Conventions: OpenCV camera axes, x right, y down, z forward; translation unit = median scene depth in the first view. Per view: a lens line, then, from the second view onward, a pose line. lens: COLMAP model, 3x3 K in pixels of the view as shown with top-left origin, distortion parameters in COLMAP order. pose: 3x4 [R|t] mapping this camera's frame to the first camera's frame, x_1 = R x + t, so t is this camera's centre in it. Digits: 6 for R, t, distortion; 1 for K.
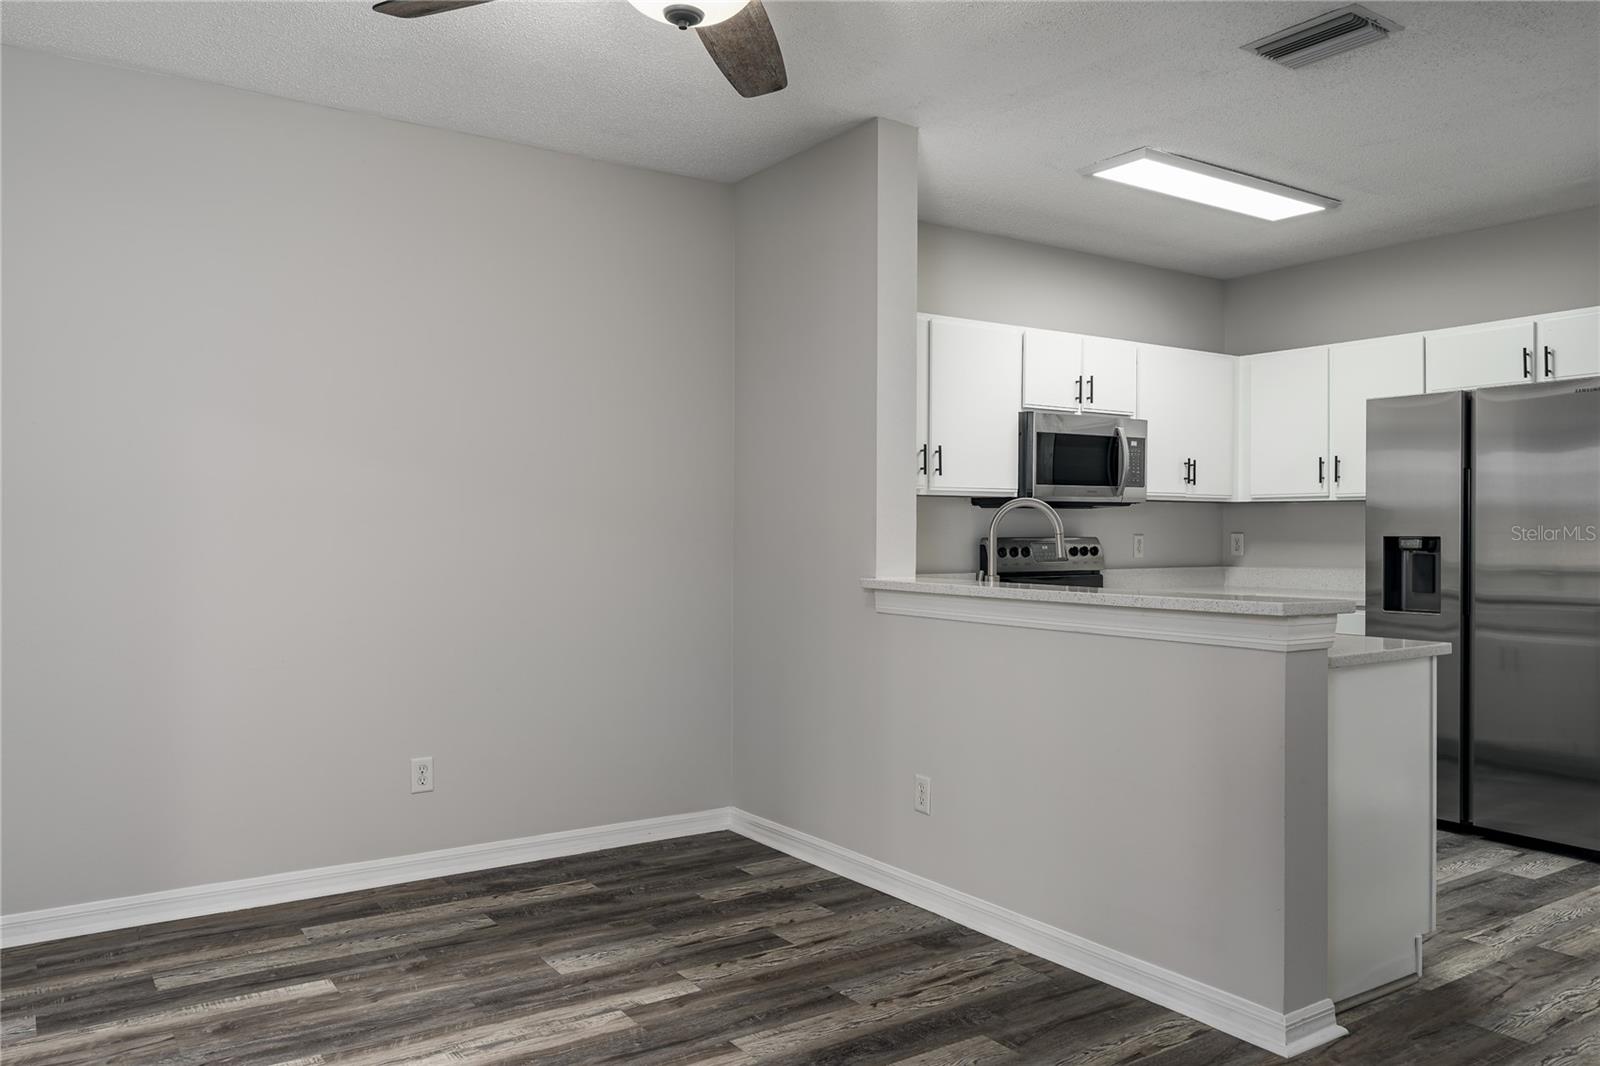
lens RADIAL K [[1179.1, 0, 799.0], [0, 1179.1, 524.3], [0, 0, 1]] dist [0.009002, -0.002485]
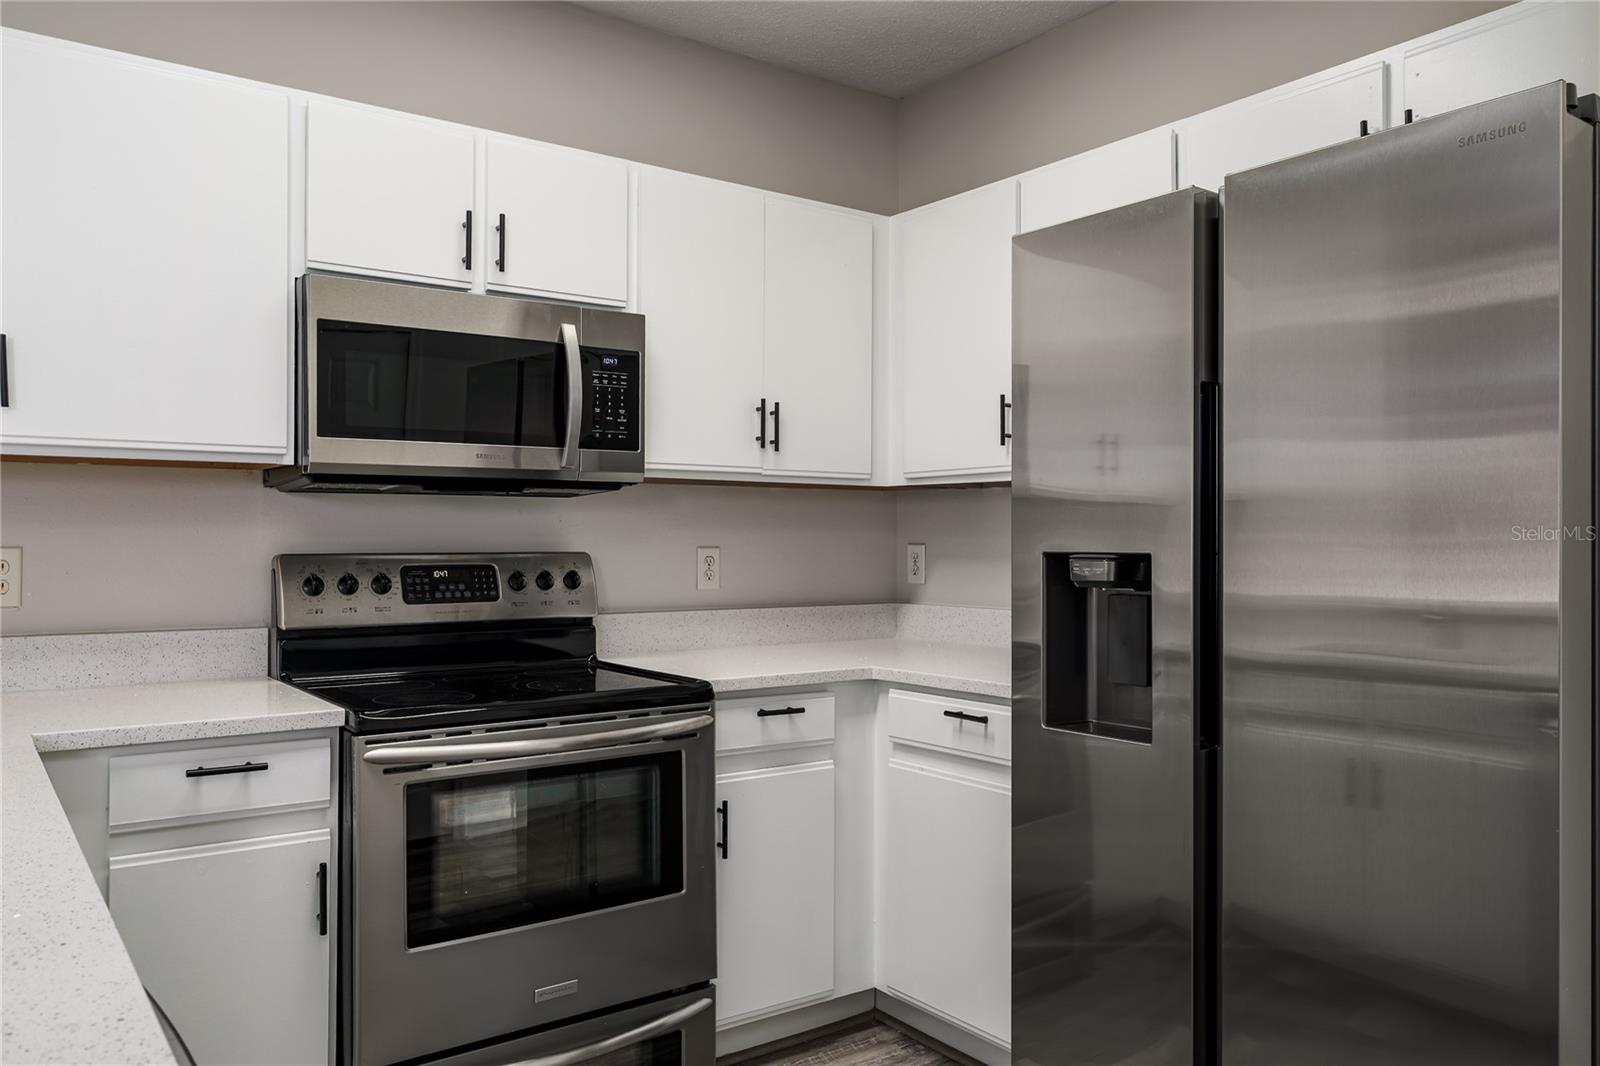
lens RADIAL K [[1179.1, 0, 832.8], [0, 1179.1, 535.8], [0, 0, 1]] dist [0.009002, -0.002485]
pose [[0.998402, 0.000117, 0.056508, 0.345198], [-0.000206, 0.999999, 0.001581, 0.003032], [-0.056507, -0.001590, 0.998401, 0.503616]]
